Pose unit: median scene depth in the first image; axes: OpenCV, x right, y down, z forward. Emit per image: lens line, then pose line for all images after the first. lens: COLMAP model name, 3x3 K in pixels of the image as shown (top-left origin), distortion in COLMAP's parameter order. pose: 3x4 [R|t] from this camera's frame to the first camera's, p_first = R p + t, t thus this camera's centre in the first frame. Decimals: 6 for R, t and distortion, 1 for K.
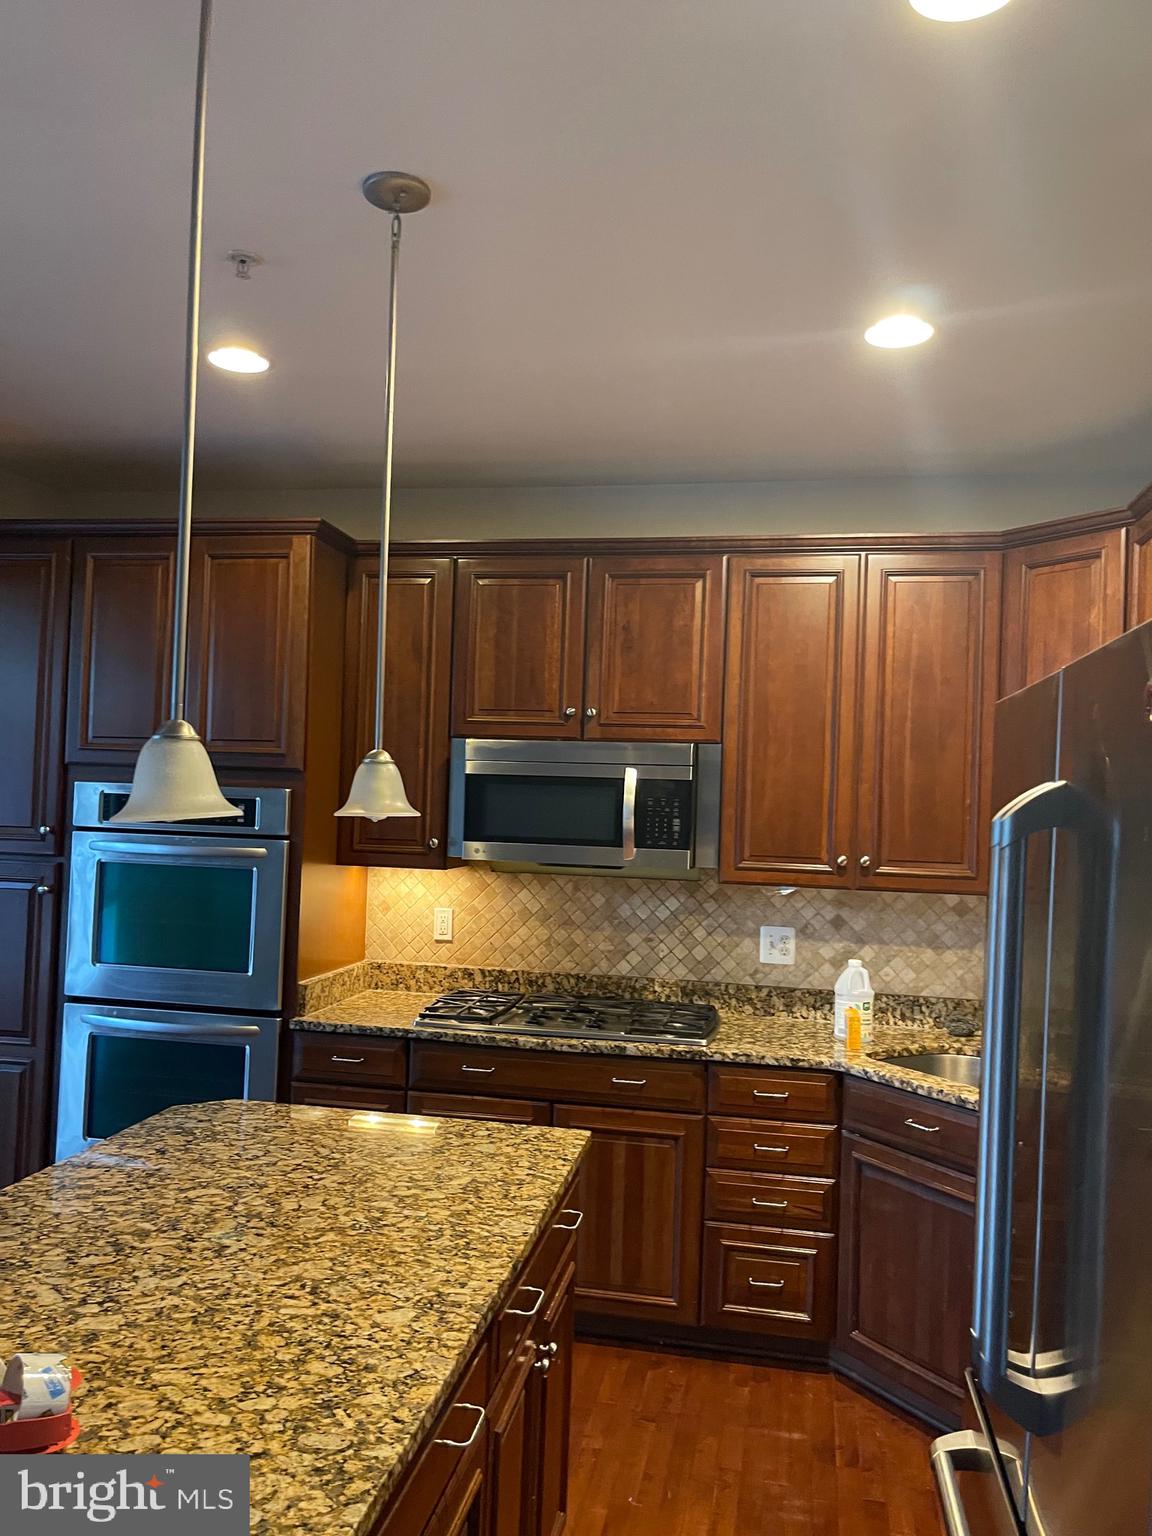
lens RADIAL K [[1158.2, 0, 585.3], [0, 1158.2, 778.7], [0, 0, 1]] dist [0.045686, -0.069731]
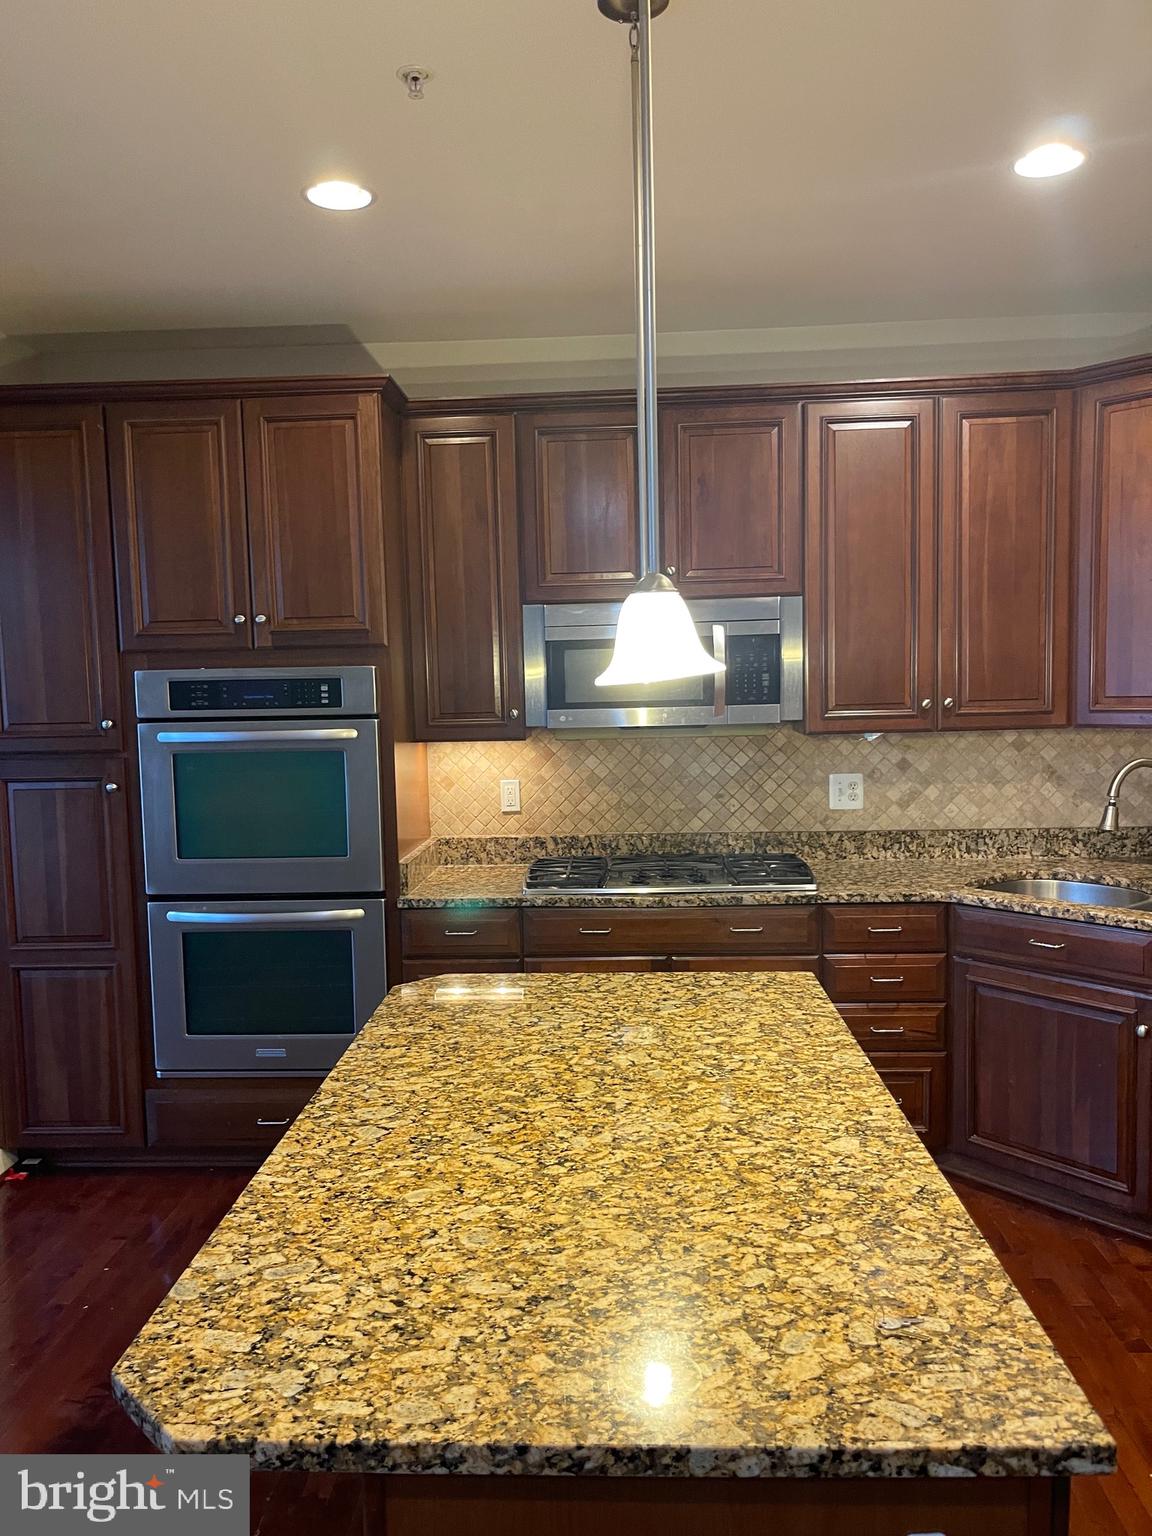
lens RADIAL K [[1158.2, 0, 584.0], [0, 1158.2, 785.8], [0, 0, 1]] dist [0.045686, -0.069731]
pose [[0.989563, -0.071232, 0.125266, -0.217799], [0.056099, 0.991135, 0.120437, 0.001217], [-0.132734, -0.112153, 0.984786, 0.016371]]
